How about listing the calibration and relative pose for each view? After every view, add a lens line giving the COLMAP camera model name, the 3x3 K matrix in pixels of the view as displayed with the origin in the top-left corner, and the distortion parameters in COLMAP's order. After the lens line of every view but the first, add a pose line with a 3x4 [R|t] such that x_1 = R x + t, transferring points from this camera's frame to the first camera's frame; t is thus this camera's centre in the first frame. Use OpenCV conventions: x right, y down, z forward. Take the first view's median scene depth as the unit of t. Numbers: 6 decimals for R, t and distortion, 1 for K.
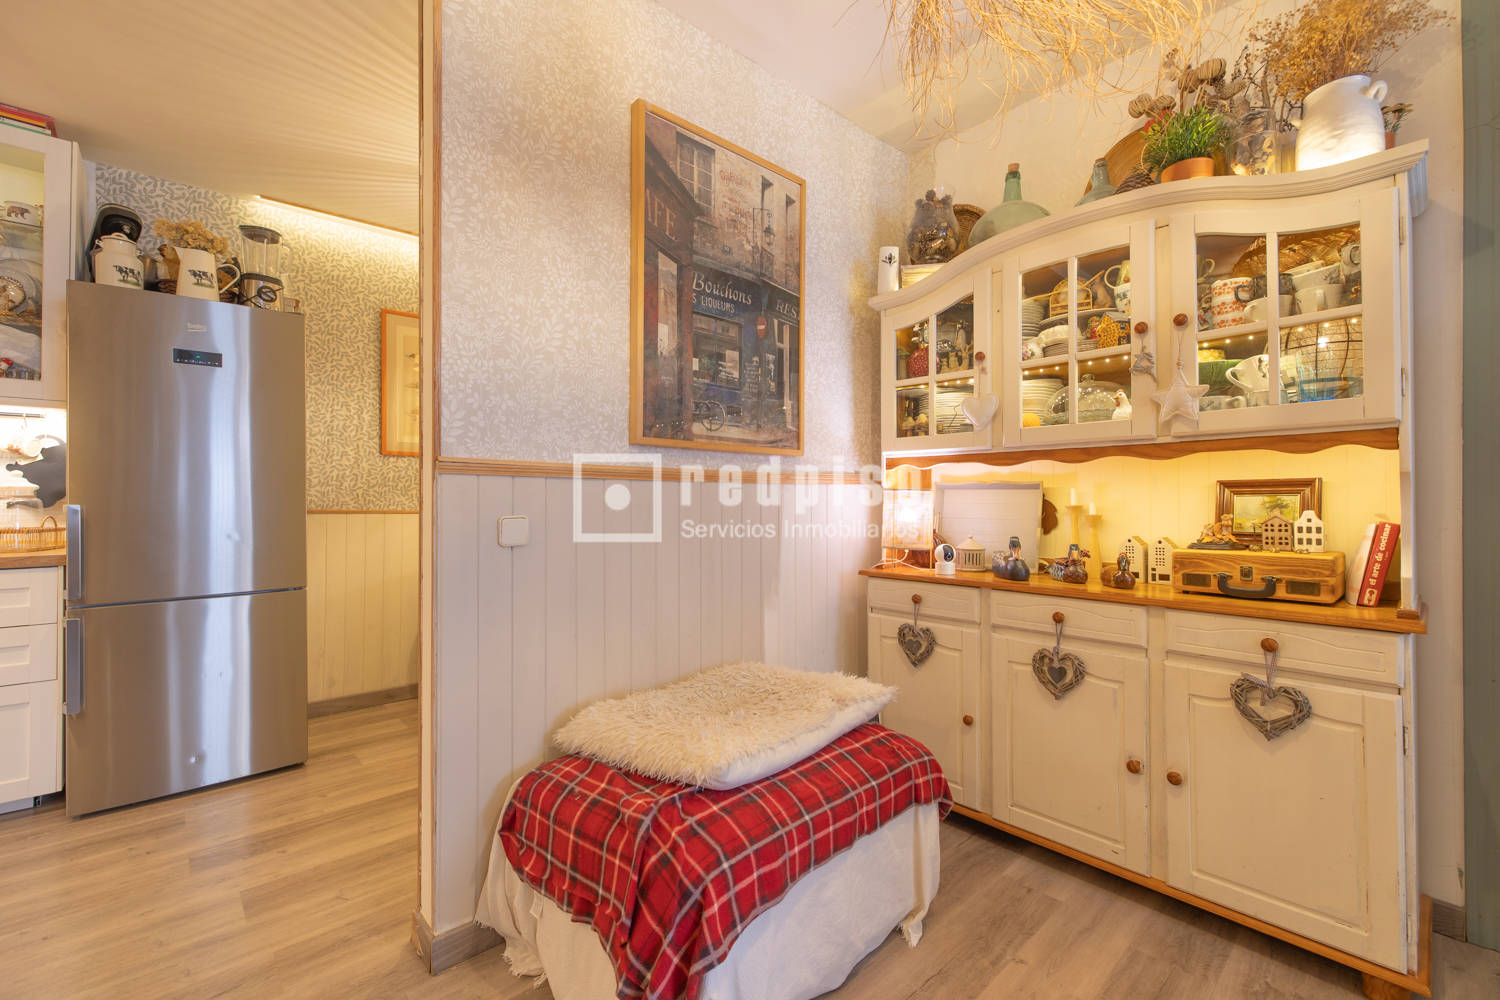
lens RADIAL K [[646.1, 0, 757.7], [0, 646.1, 489.2], [0, 0, 1]] dist [-0.001012, -0.000281]
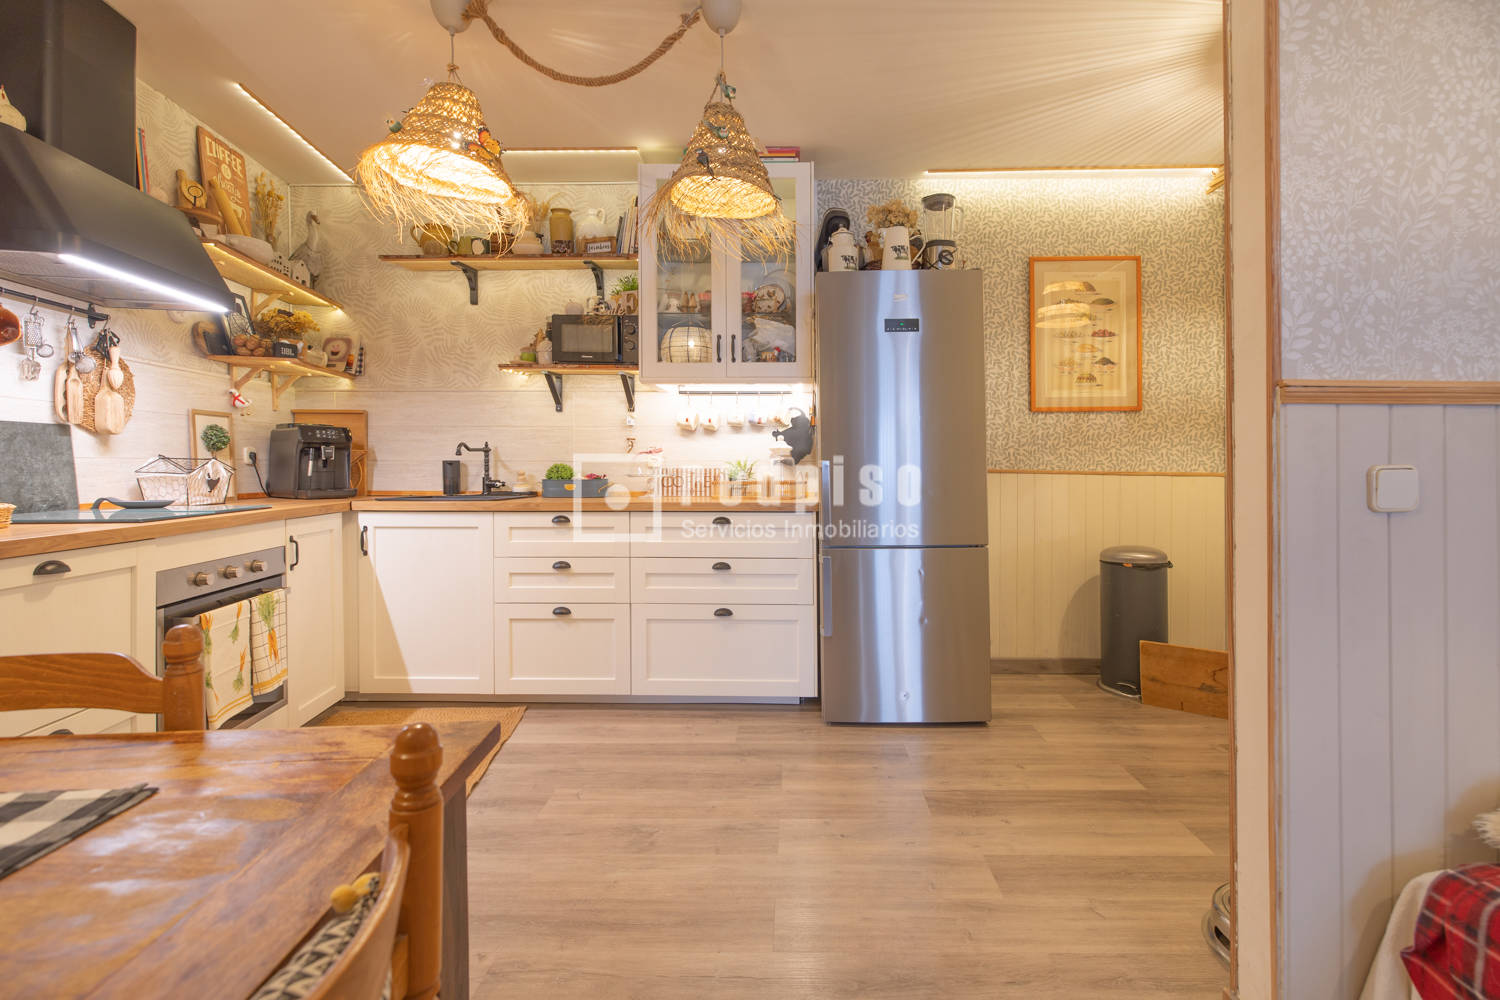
lens RADIAL K [[662.8, 0, 779.8], [0, 662.8, 468.3], [0, 0, 1]] dist [-0.000736, -0.000414]
pose [[0.715416, 0.000802, -0.698699, -0.276775], [0.011481, 0.999851, 0.012904, 0.022316], [0.698605, -0.017254, 0.715300, 0.071160]]
